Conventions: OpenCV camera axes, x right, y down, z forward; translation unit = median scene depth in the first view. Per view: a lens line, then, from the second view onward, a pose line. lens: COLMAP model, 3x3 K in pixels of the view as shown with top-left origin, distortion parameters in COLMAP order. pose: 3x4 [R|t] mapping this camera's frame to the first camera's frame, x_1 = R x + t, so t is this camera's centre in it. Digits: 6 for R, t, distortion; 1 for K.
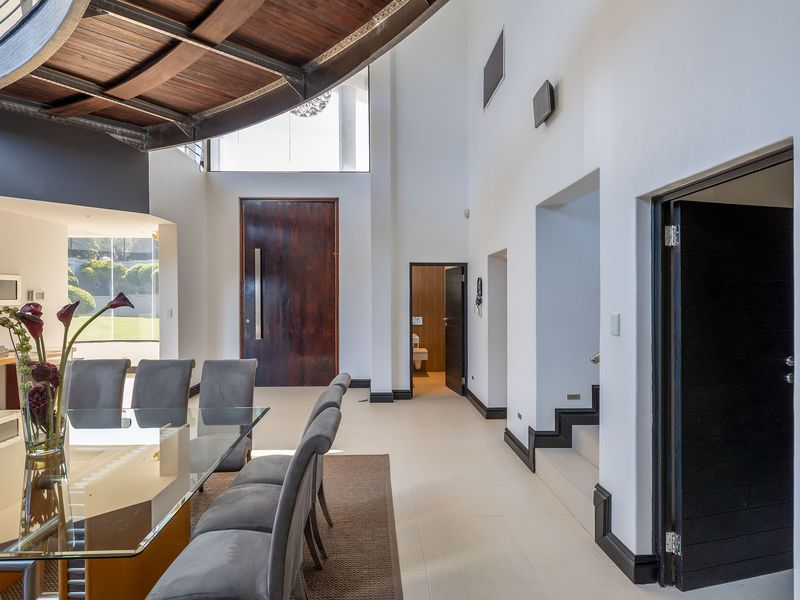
lens RADIAL K [[454.4, 0, 400.0], [0, 454.4, 300.0], [0, 0, 1]] dist [-0.002339, -0.000384]
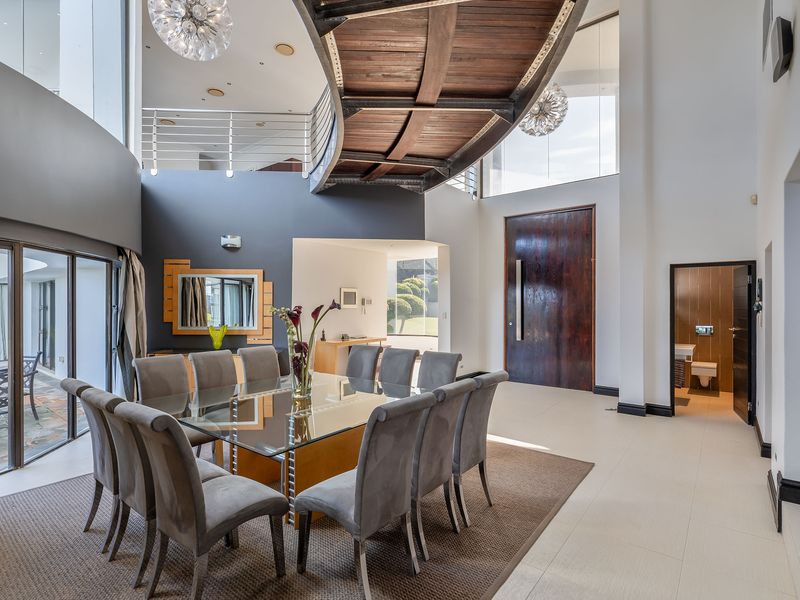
lens RADIAL K [[415.7, 0, 399.9], [0, 415.7, 303.0], [0, 0, 1]] dist [-0.001840, 0.000329]
pose [[0.757267, -0.000949, -0.653105, 0.163849], [-0.004097, 0.999972, -0.006203, 0.001577], [0.653093, 0.007373, 0.757242, 0.032554]]
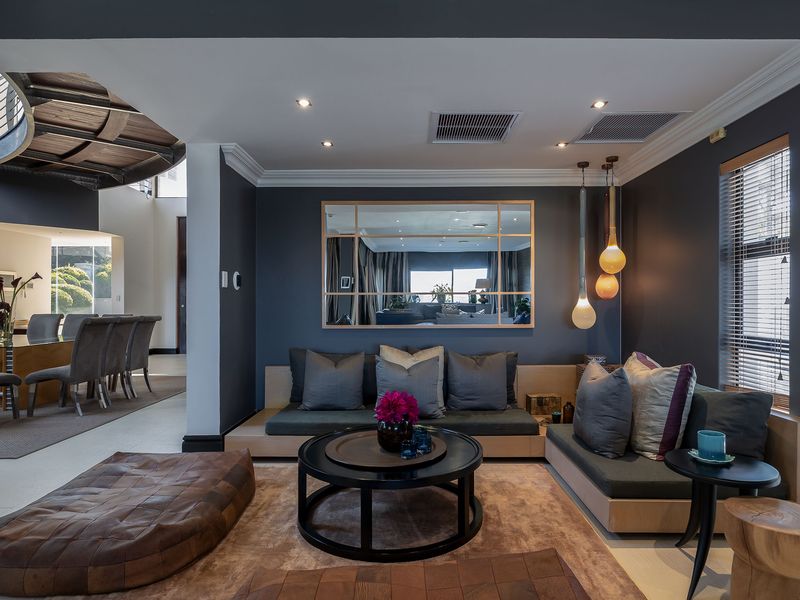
lens RADIAL K [[472.2, 0, 416.3], [0, 472.2, 299.6], [0, 0, 1]] dist [-0.001880, -0.000033]
pose [[0.999336, -0.002462, -0.036366, 0.509671], [0.001942, 0.999895, -0.014326, 0.058302], [0.036397, 0.014245, 0.999236, -0.484019]]
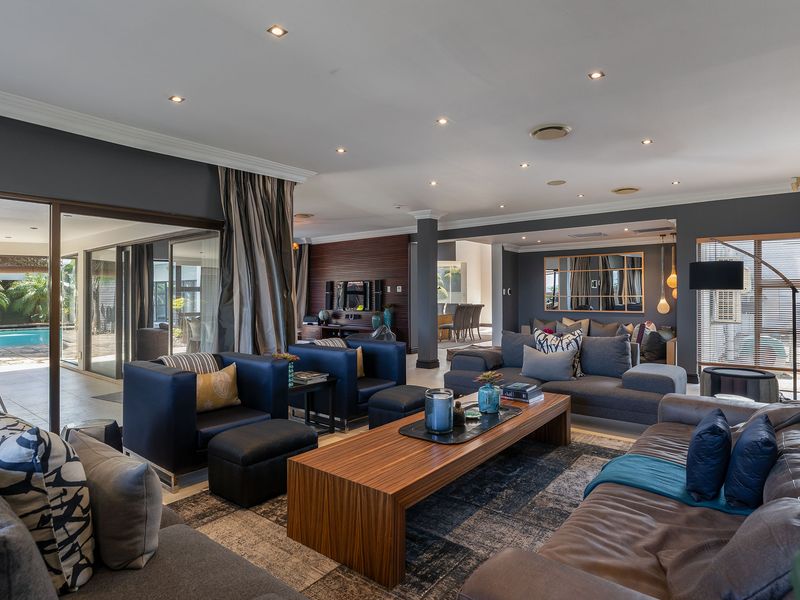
lens RADIAL K [[454.4, 0, 400.0], [0, 454.4, 300.0], [0, 0, 1]] dist [-0.002339, -0.000384]
pose [[0.752696, 0.007648, -0.658324, 1.046104], [-0.001357, 0.999948, 0.010065, 0.036552], [0.658367, -0.006683, 0.752667, -1.384129]]
